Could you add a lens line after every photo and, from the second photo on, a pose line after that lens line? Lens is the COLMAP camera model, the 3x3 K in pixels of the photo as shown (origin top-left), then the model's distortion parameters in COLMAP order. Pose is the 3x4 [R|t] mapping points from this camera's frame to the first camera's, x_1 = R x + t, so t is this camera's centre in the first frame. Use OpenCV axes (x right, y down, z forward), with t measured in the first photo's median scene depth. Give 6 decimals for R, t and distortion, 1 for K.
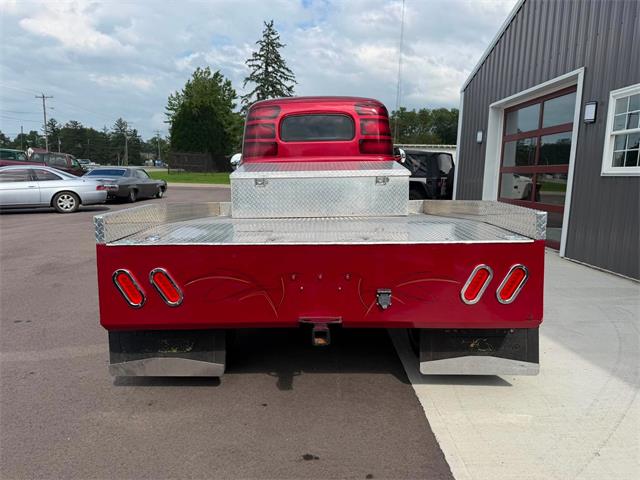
lens RADIAL K [[454.5, 0, 322.3], [0, 454.5, 243.7], [0, 0, 1]] dist [0.067165, -0.097606]
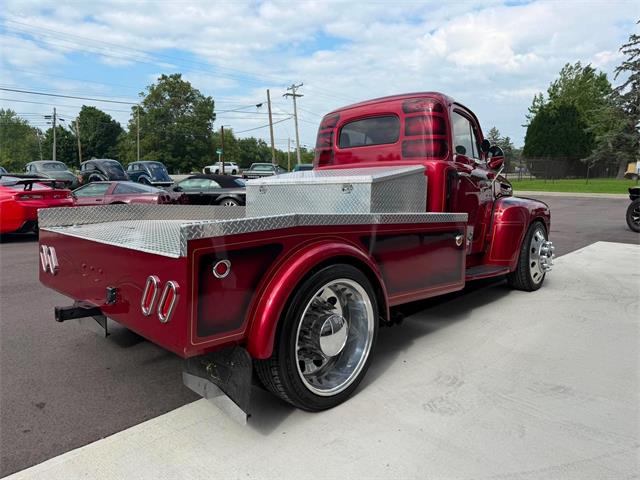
lens RADIAL K [[475.6, 0, 322.0], [0, 475.6, 239.9], [0, 0, 1]] dist [0.048910, -0.112860]
pose [[0.692203, 0.082086, -0.717020, 0.100253], [-0.104746, 0.994418, 0.012722, -0.005894], [0.714061, 0.066299, 0.696937, 0.042489]]
